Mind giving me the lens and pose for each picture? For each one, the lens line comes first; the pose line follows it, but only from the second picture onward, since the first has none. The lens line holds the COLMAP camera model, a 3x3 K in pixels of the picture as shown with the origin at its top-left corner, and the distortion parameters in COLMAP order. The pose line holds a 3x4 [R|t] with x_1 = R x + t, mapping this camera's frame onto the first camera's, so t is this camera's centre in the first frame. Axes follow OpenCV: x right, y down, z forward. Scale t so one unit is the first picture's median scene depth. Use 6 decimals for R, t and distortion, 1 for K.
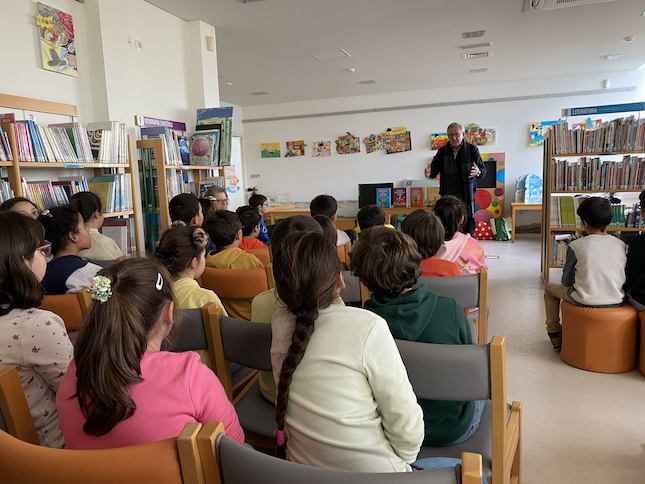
lens RADIAL K [[492.2, 0, 319.0], [0, 492.2, 248.1], [0, 0, 1]] dist [0.034052, -0.035411]
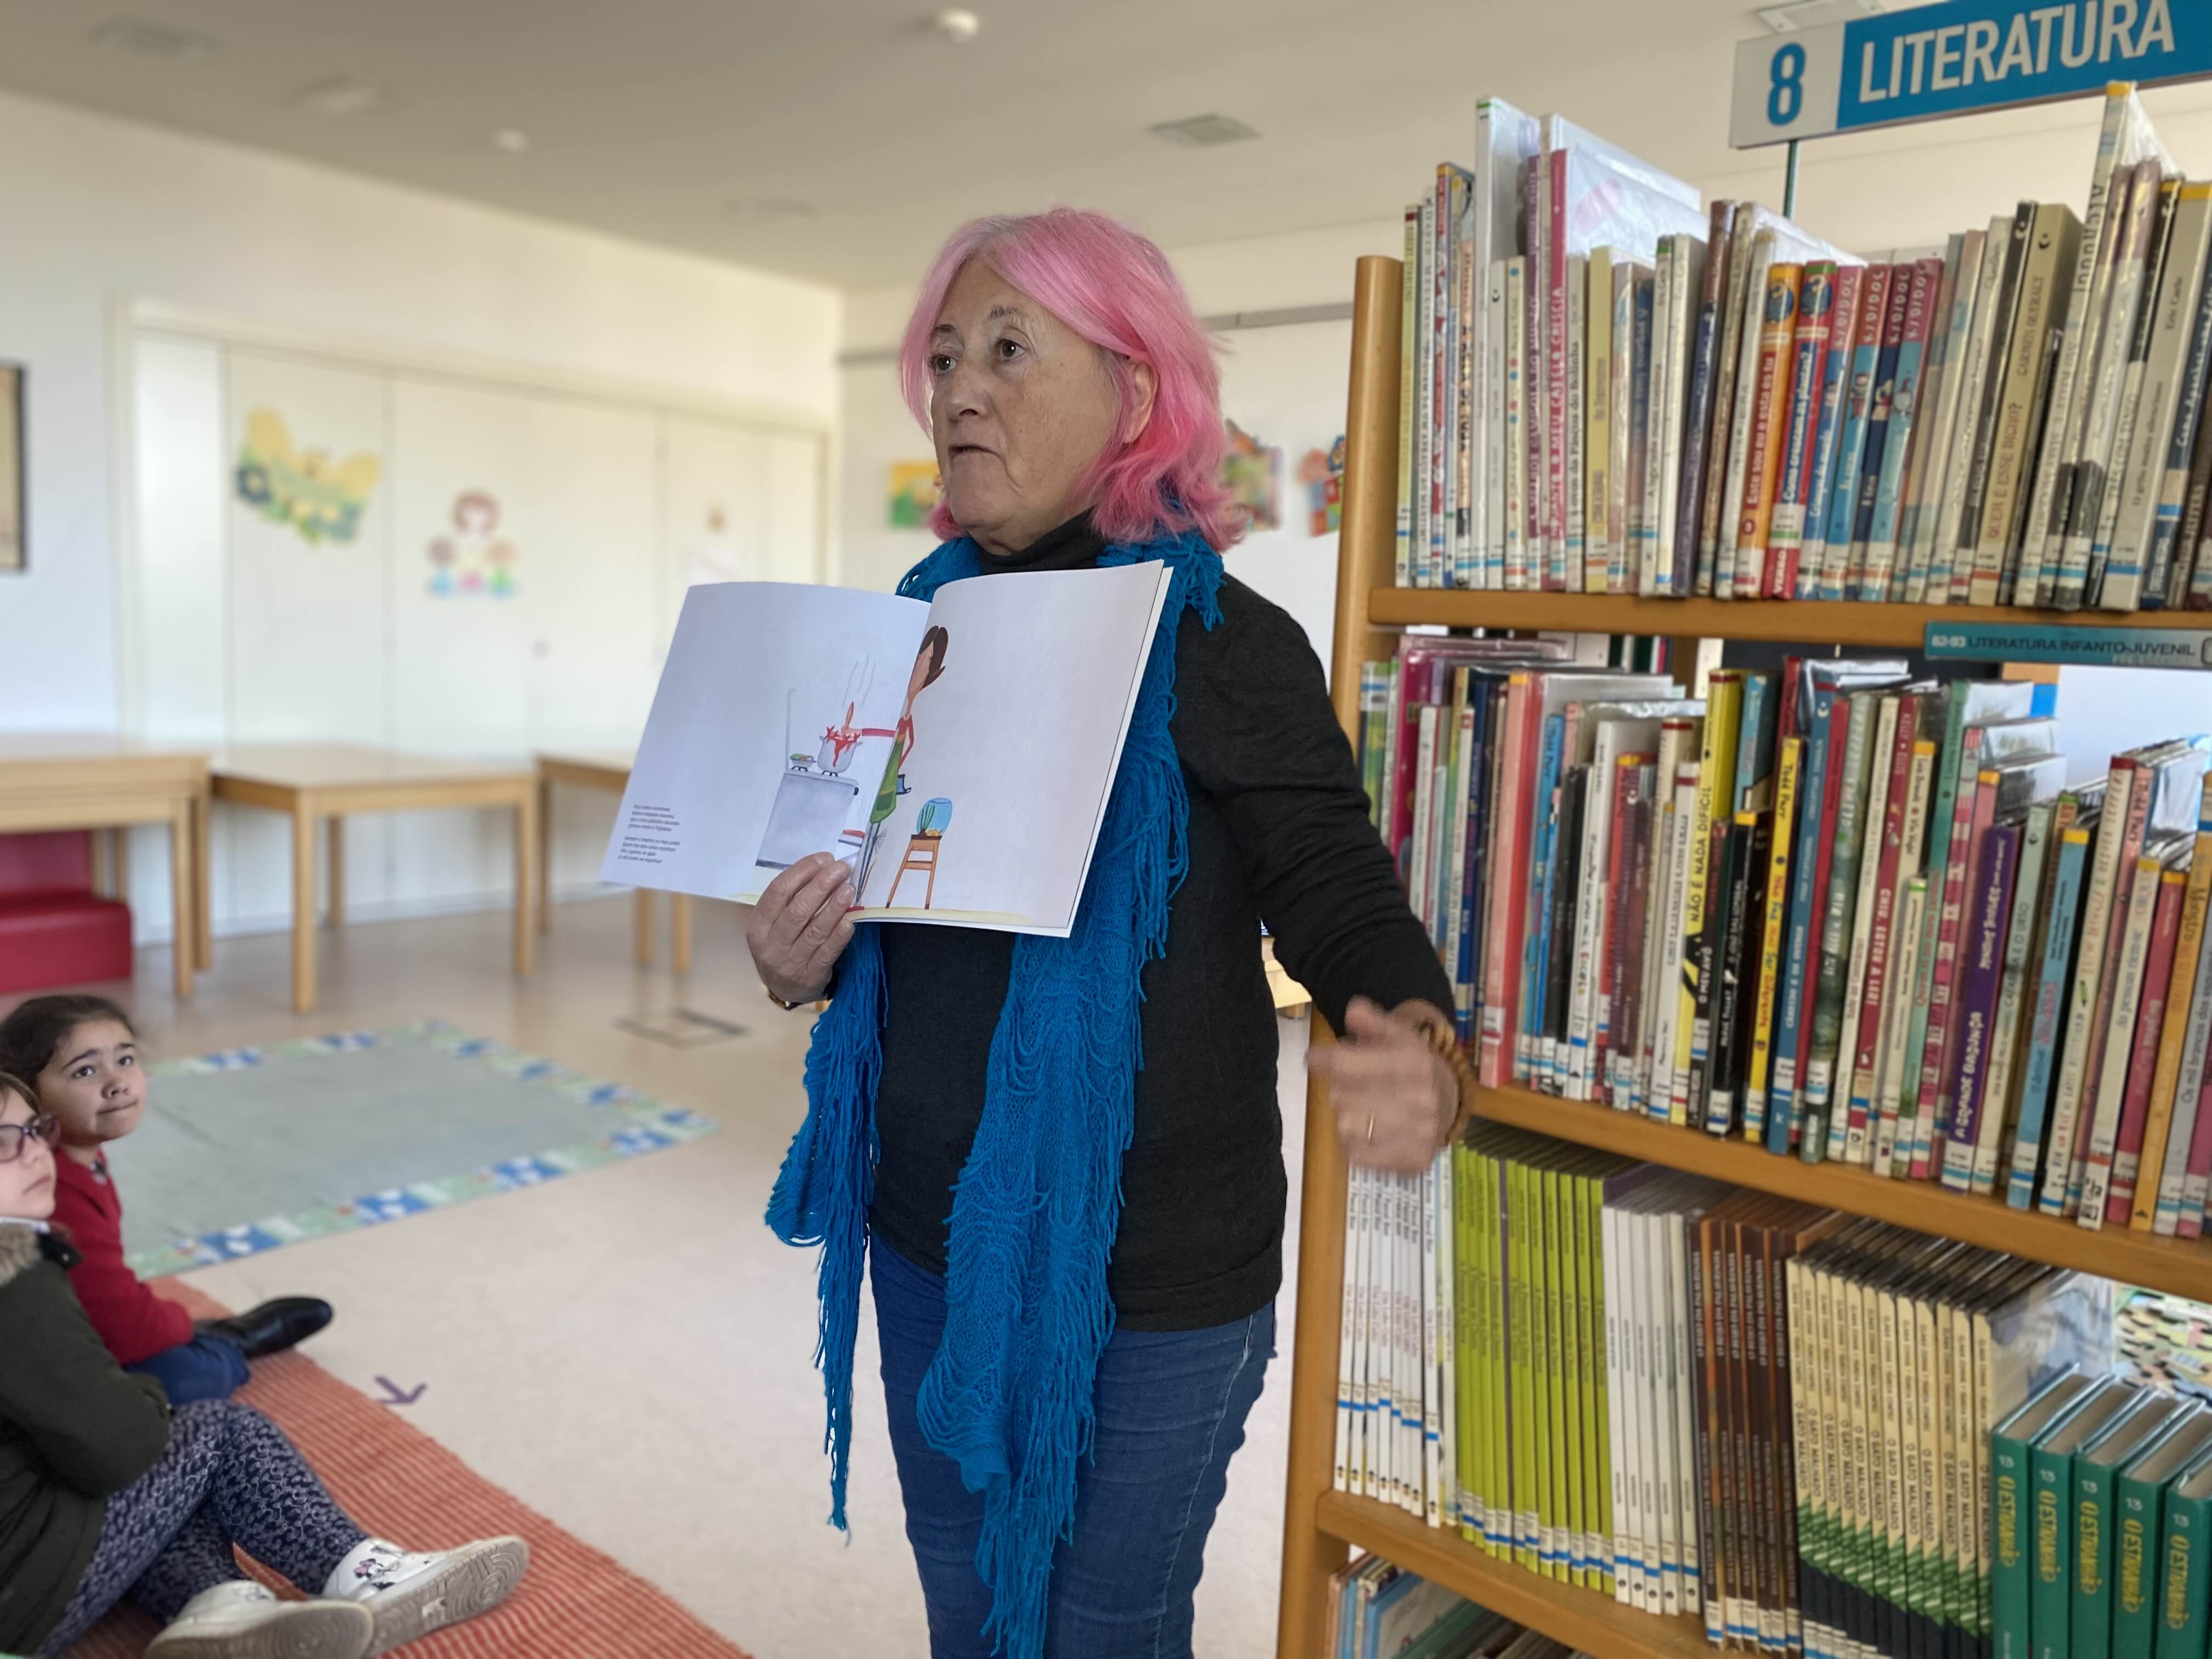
lens RADIAL K [[1688.0, 0, 1048.0], [0, 1688.0, 824.1], [0, 0, 1]] dist [0.034052, -0.035411]
pose [[0.922124, 0.127252, -0.365368, 0.291359], [-0.134190, 0.990935, 0.006455, -0.081864], [0.362877, 0.043076, 0.930841, 0.409084]]
